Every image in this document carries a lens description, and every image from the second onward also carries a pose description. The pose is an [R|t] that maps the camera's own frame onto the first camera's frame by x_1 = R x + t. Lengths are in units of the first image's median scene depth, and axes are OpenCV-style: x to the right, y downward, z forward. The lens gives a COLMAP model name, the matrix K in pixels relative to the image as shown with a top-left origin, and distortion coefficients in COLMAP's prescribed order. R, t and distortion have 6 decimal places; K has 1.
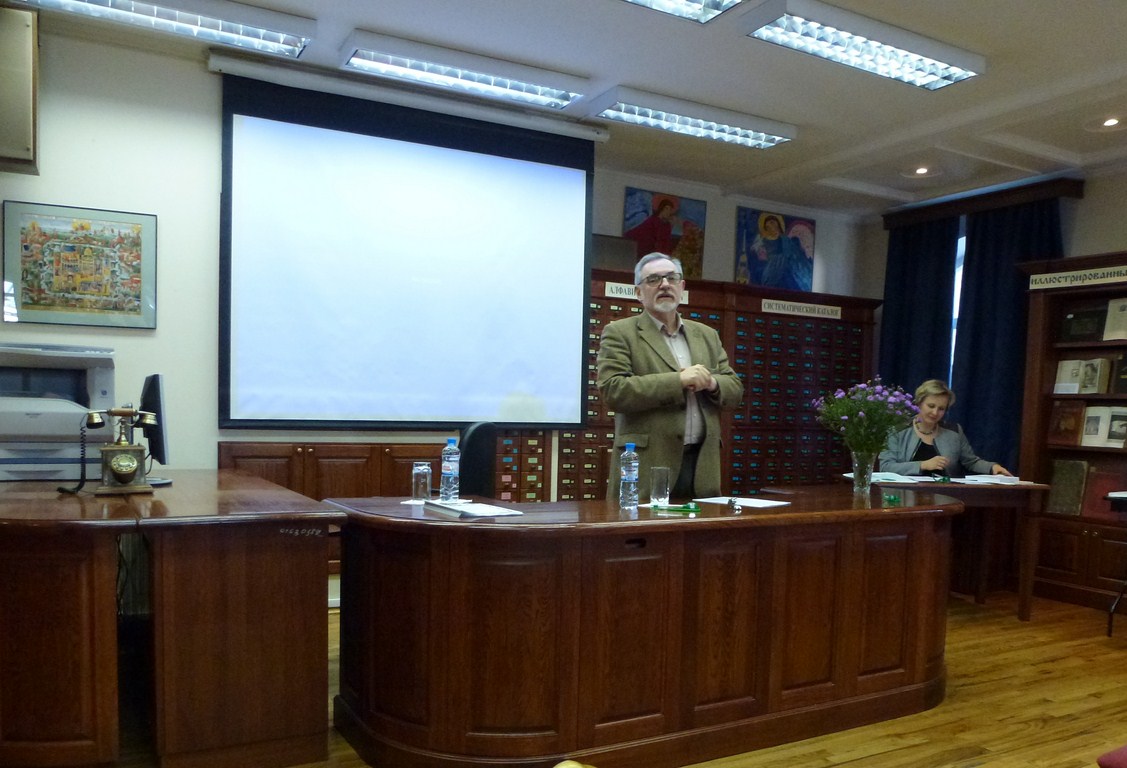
lens RADIAL K [[930.4, 0, 557.7], [0, 930.4, 462.3], [0, 0, 1]] dist [-0.040596, 0.004324]
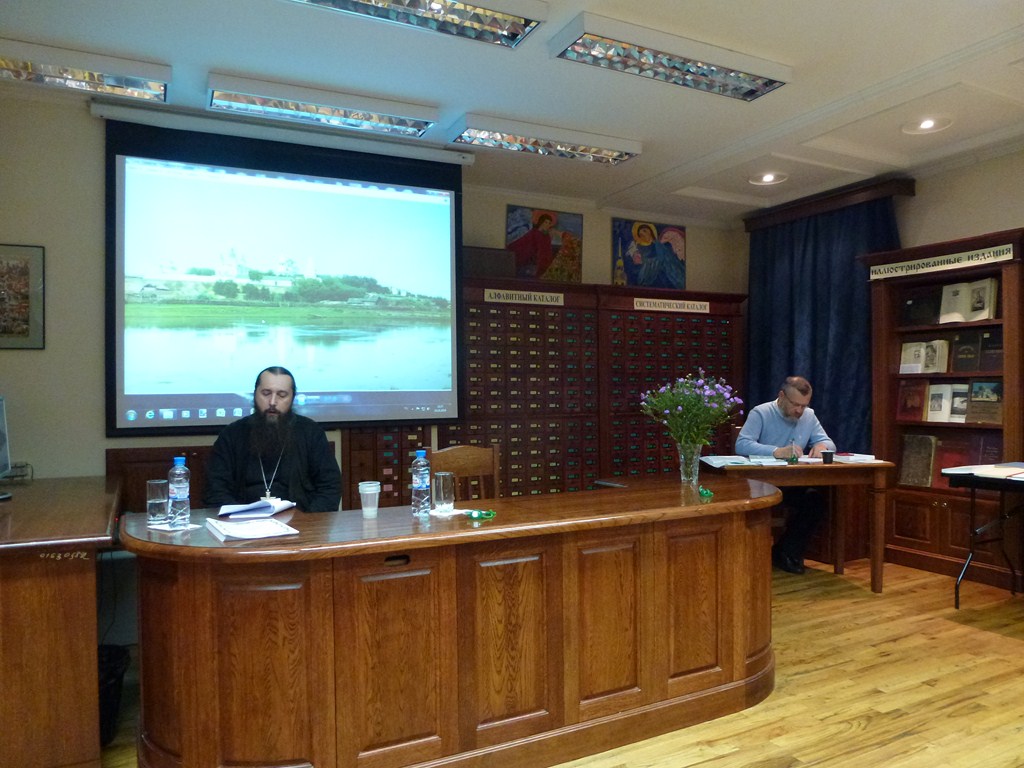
lens RADIAL K [[757.8, 0, 512.0], [0, 757.8, 384.0], [0, 0, 1]] dist [-0.043115, 0.006114]
pose [[0.998673, -0.035767, -0.037067, 0.155460], [0.033225, 0.997195, -0.067065, -0.025112], [0.039361, 0.065745, 0.997060, 0.139570]]
